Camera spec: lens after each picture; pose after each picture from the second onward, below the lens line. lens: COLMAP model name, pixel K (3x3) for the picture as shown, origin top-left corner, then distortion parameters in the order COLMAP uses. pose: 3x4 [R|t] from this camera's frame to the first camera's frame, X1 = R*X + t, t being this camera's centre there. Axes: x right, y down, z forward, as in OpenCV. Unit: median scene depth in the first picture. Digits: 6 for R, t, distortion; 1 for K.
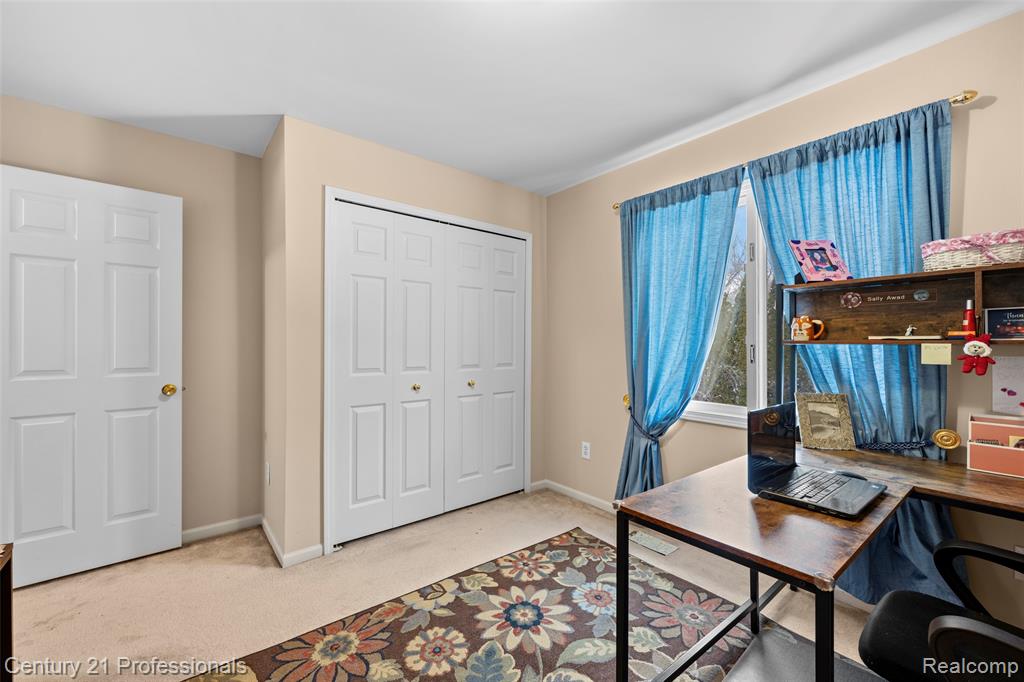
lens RADIAL K [[411.2, 0, 506.7], [0, 411.2, 345.5], [0, 0, 1]] dist [-0.002457, 0.001601]
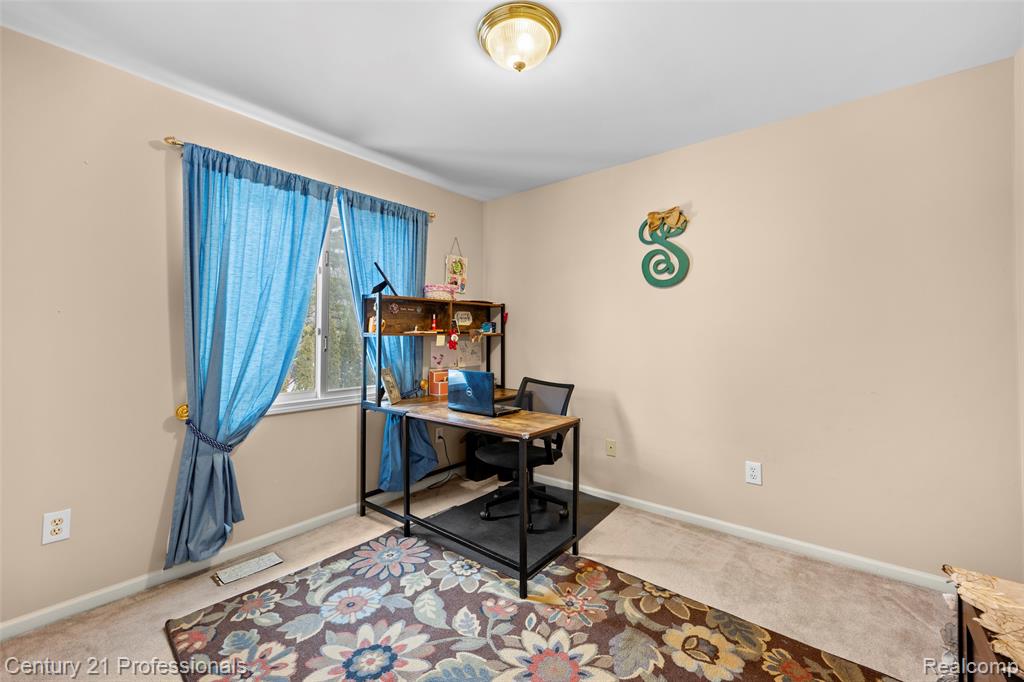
lens RADIAL K [[411.2, 0, 508.3], [0, 411.2, 330.2], [0, 0, 1]] dist [-0.002457, 0.001601]
pose [[-0.195535, 0.013788, 0.980600, -0.736069], [0.003657, 0.999904, -0.013331, -0.001881], [-0.980690, 0.000979, -0.195567, 0.783013]]
